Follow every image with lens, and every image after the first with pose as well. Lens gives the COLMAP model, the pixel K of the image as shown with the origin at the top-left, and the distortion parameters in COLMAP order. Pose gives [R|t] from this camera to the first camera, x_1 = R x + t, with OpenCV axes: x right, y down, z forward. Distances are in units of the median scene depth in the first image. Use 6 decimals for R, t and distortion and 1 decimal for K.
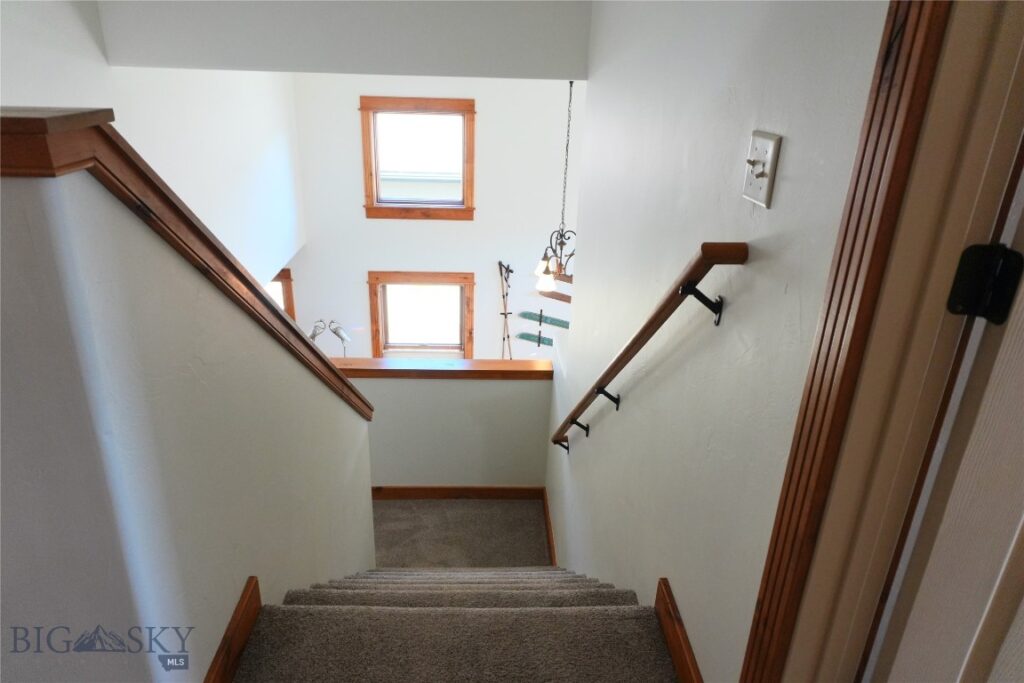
lens RADIAL K [[672.1, 0, 508.6], [0, 672.1, 339.6], [0, 0, 1]] dist [-0.000218, -0.002616]
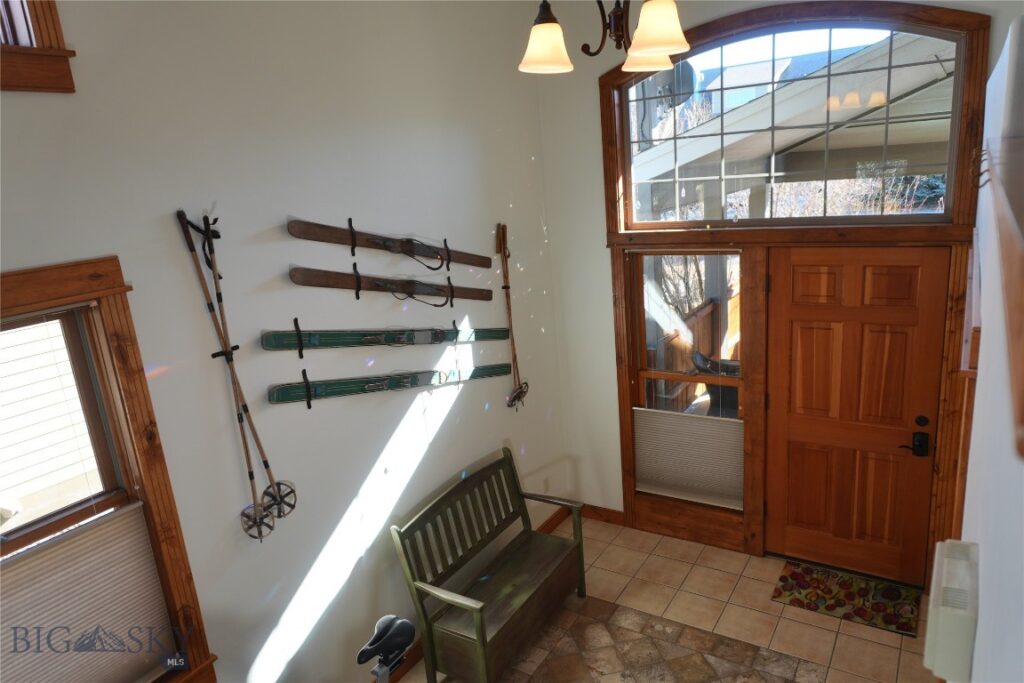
lens RADIAL K [[672.1, 0, 515.4], [0, 672.1, 342.0], [0, 0, 1]] dist [-0.000218, -0.002616]
pose [[0.570930, -0.287287, 0.769093, -0.205876], [0.406072, 0.912983, 0.039591, 0.008647], [-0.713543, 0.289704, 0.637909, 0.636794]]
